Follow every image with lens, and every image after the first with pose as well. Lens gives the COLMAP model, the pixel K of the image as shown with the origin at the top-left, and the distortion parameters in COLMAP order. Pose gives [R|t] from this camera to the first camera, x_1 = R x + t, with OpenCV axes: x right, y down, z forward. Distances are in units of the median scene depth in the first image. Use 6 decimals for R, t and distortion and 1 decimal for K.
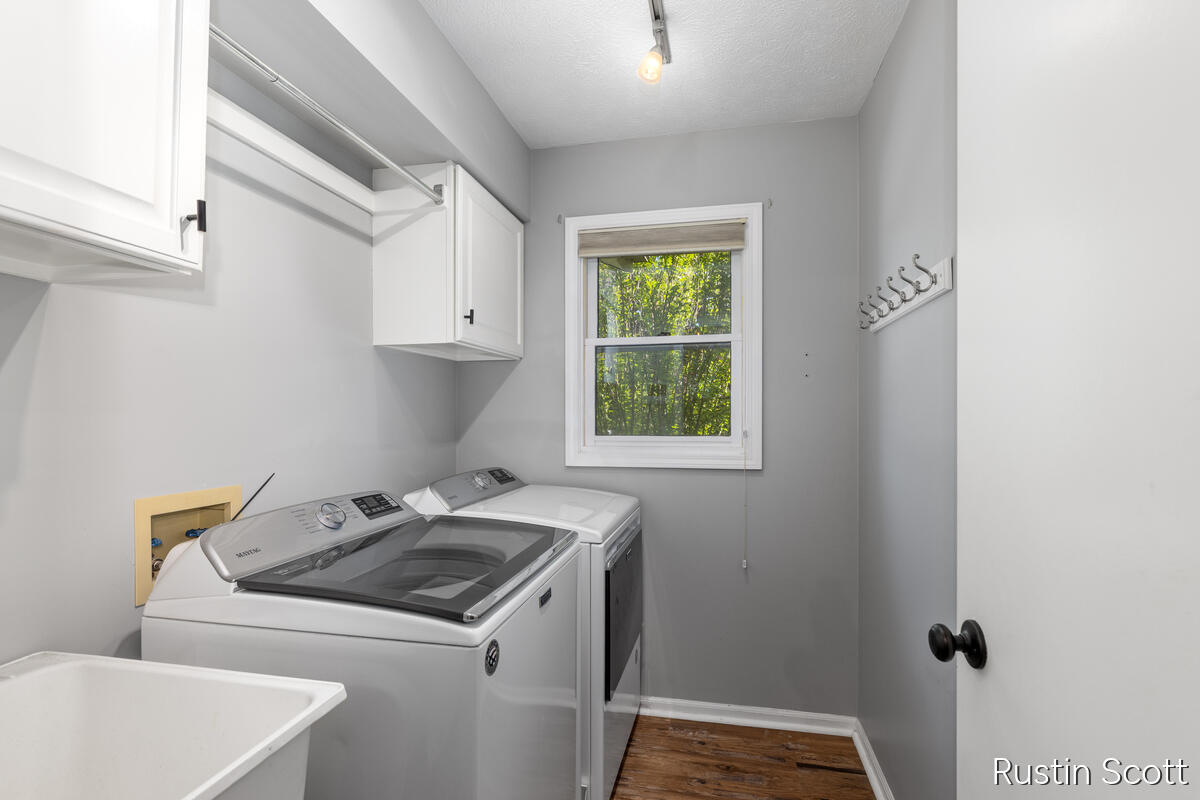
lens RADIAL K [[548.9, 0, 600.0], [0, 548.9, 400.0], [0, 0, 1]] dist [0.001405, -0.000077]
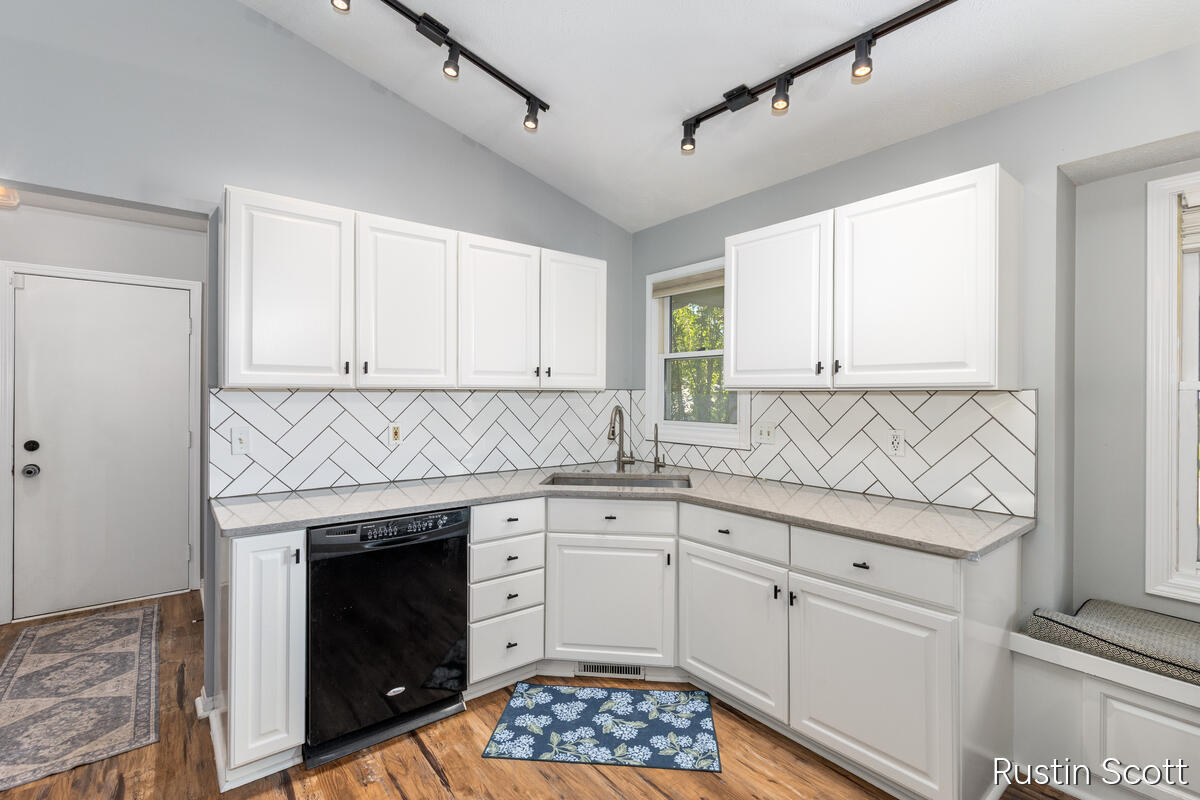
lens RADIAL K [[548.9, 0, 600.0], [0, 548.9, 400.0], [0, 0, 1]] dist [0.001405, -0.000077]
pose [[0.772770, 0.005507, -0.634662, 0.794220], [-0.000923, 0.999971, 0.007553, -0.000472], [0.634685, -0.005251, 0.772753, -0.243773]]
